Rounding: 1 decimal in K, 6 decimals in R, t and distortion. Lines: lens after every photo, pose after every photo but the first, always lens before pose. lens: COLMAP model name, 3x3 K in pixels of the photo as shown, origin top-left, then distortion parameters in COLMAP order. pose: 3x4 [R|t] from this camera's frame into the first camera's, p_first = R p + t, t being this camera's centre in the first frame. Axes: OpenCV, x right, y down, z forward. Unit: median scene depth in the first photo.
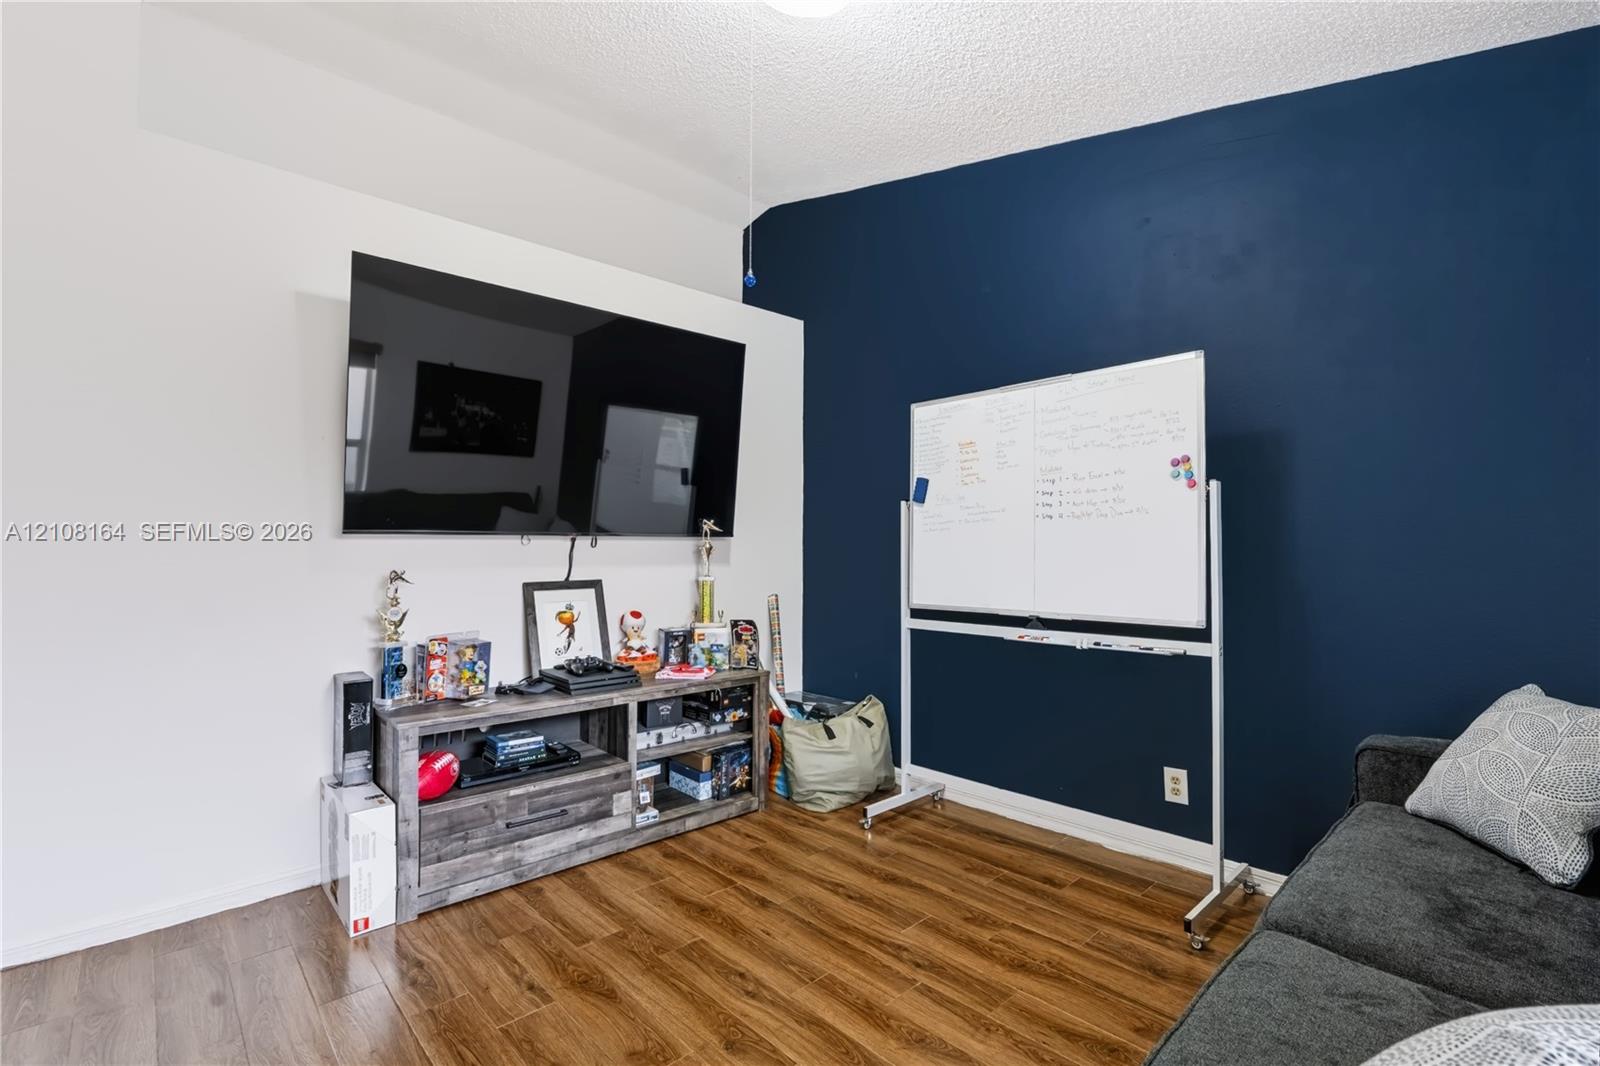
lens RADIAL K [[715.1, 0, 804.2], [0, 715.1, 522.3], [0, 0, 1]] dist [-0.004492, 0.000679]
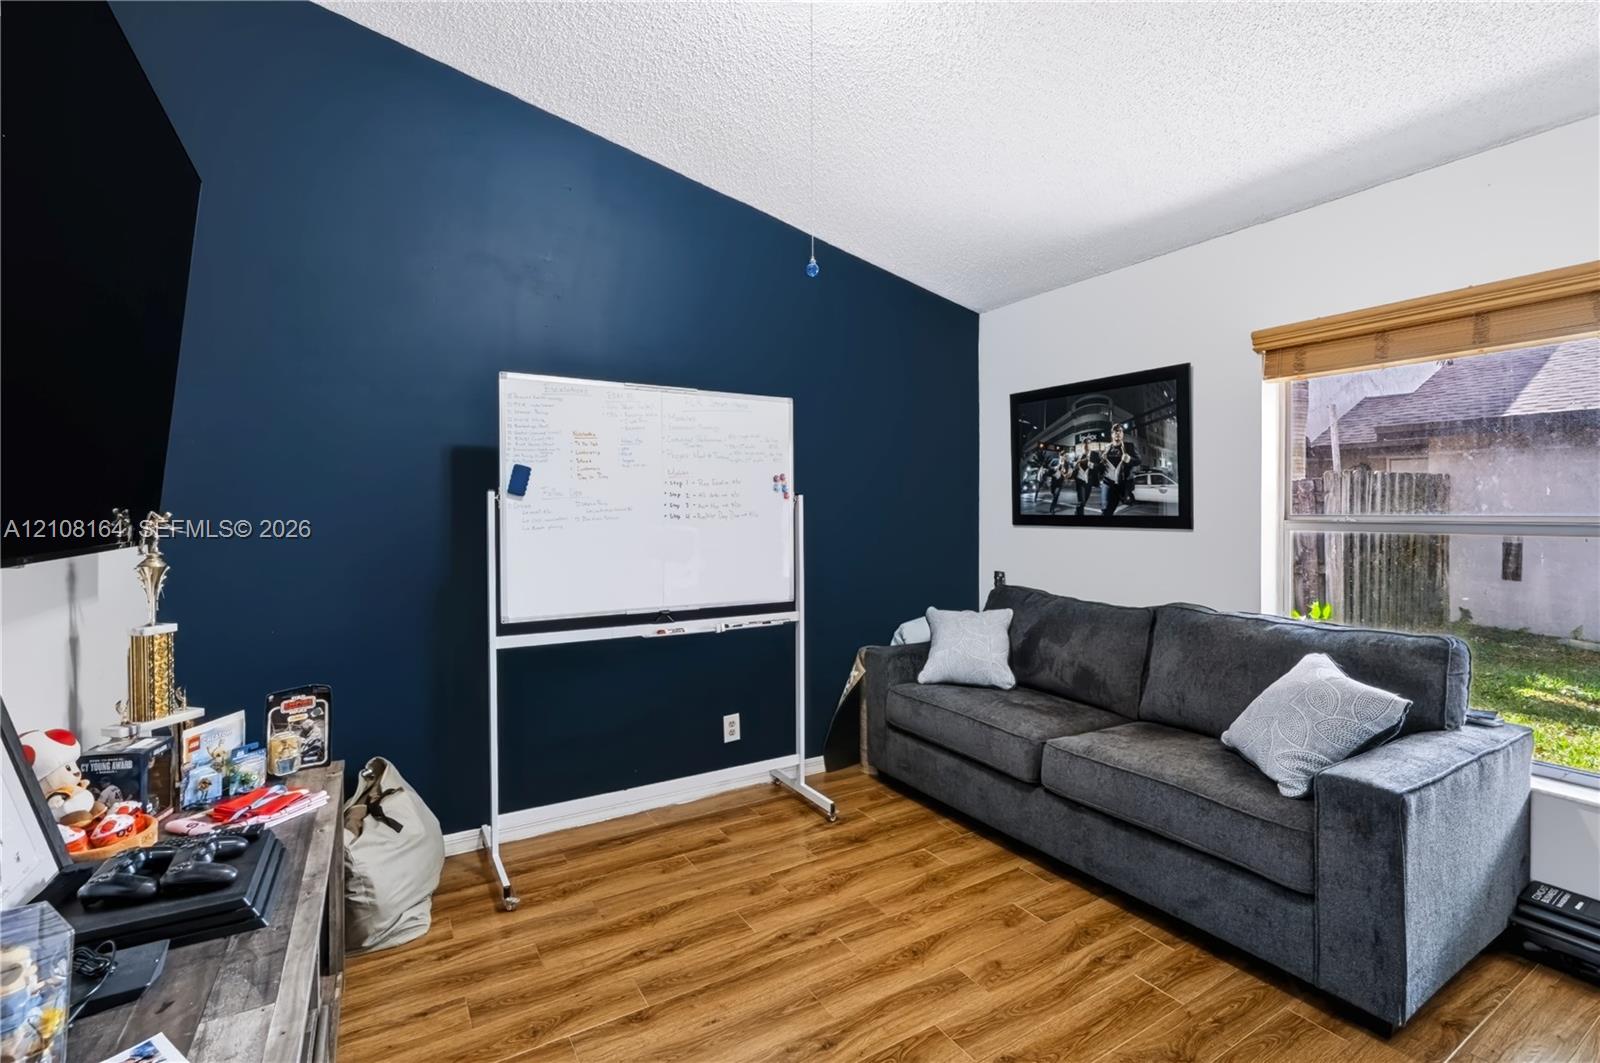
lens RADIAL K [[715.1, 0, 804.2], [0, 715.1, 520.8], [0, 0, 1]] dist [-0.004492, 0.000679]
pose [[0.214869, -0.004854, 0.976631, -0.706005], [-0.031251, 0.999441, 0.011843, -0.021823], [-0.976143, -0.033066, 0.214597, 0.615589]]
